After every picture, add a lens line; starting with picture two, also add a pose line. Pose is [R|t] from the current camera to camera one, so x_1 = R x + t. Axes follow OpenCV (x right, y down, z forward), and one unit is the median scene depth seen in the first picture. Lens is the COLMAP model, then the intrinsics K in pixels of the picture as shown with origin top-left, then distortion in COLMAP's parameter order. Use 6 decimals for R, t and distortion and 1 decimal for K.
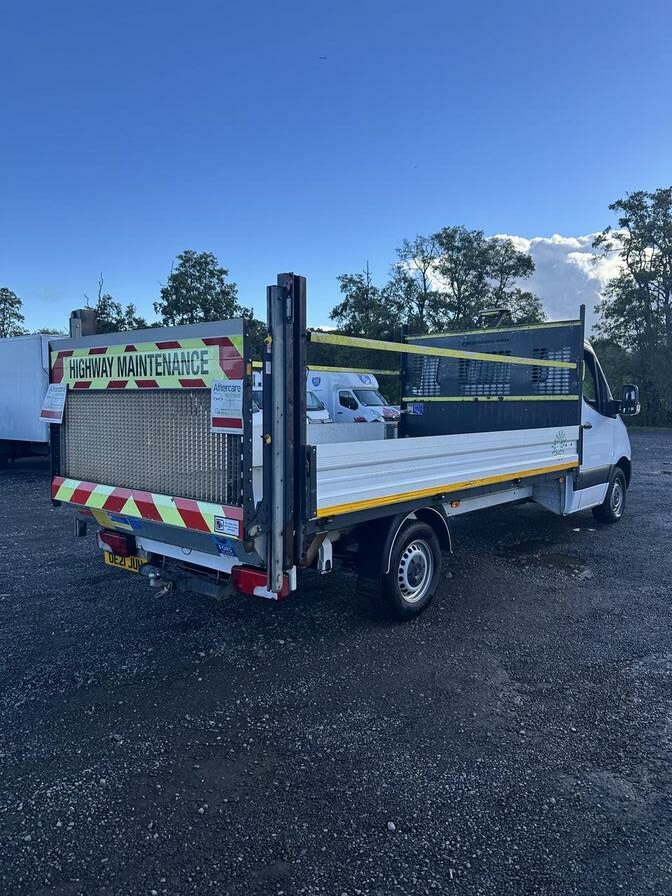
lens RADIAL K [[640.9, 0, 336.0], [0, 640.9, 448.0], [0, 0, 1]] dist [0.029241, -0.001016]
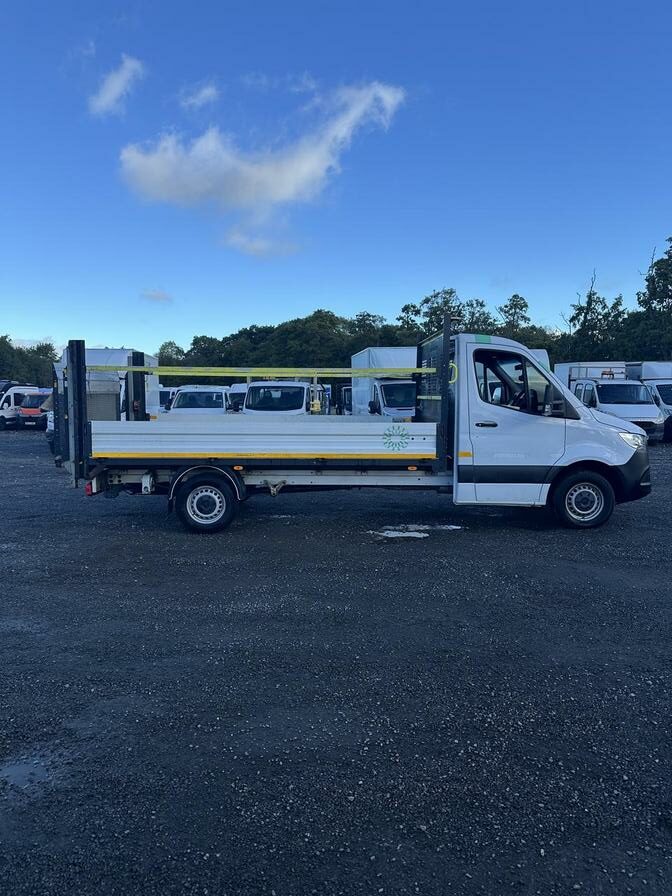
lens RADIAL K [[640.9, 0, 336.0], [0, 640.9, 448.0], [0, 0, 1]] dist [0.029241, -0.001016]
pose [[0.666215, 0.065360, -0.742890, 1.495617], [-0.056497, 0.997713, 0.037114, -0.029827], [0.743617, 0.017245, 0.668384, 0.156961]]
